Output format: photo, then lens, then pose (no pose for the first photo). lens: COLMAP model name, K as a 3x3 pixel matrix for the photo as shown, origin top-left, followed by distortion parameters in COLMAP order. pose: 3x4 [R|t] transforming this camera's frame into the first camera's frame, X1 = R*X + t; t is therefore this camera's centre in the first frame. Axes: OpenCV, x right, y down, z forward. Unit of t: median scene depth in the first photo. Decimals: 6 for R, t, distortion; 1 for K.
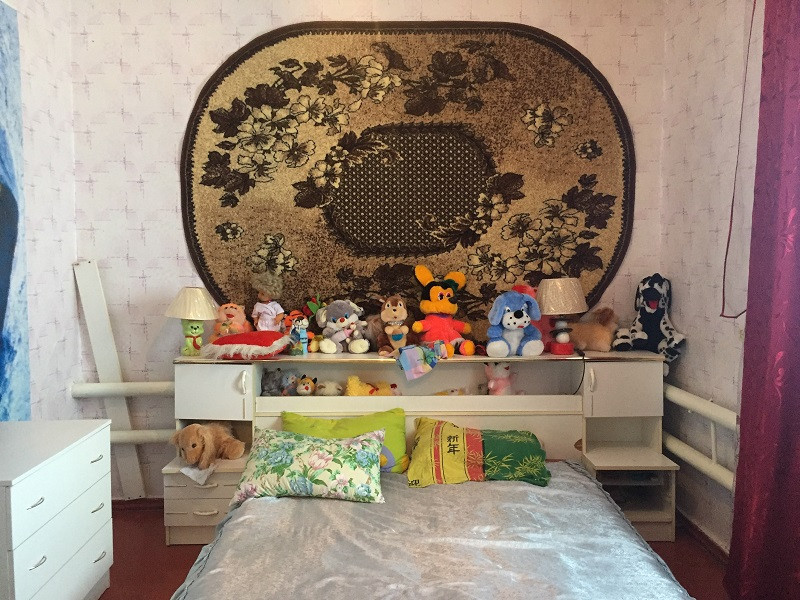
lens RADIAL K [[677.9, 0, 397.5], [0, 677.9, 300.9], [0, 0, 1]] dist [0.079549, -0.094049]
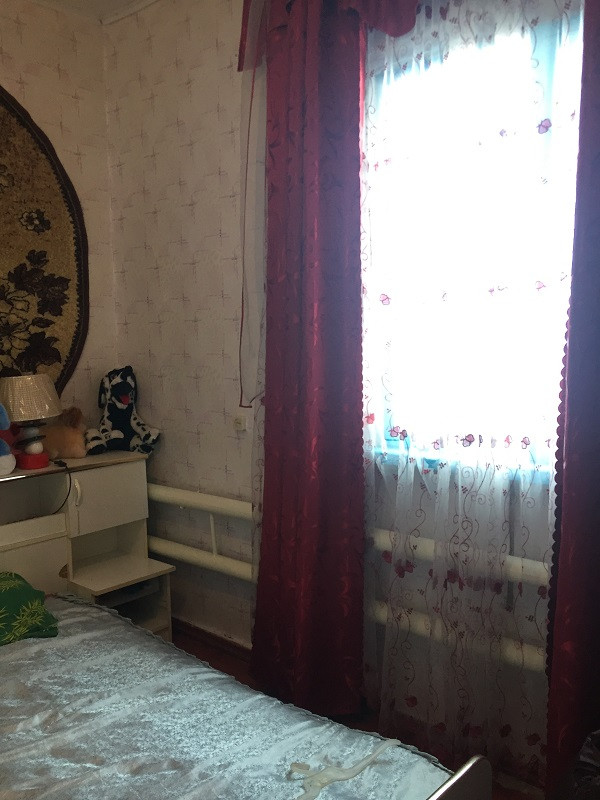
lens RADIAL K [[677.9, 0, 299.8], [0, 677.9, 401.7], [0, 0, 1]] dist [0.079549, -0.094049]
pose [[0.683741, -0.069523, 0.726406, -0.130783], [0.061722, 0.997394, 0.037362, -0.011845], [-0.727110, 0.019289, 0.686250, 0.197734]]
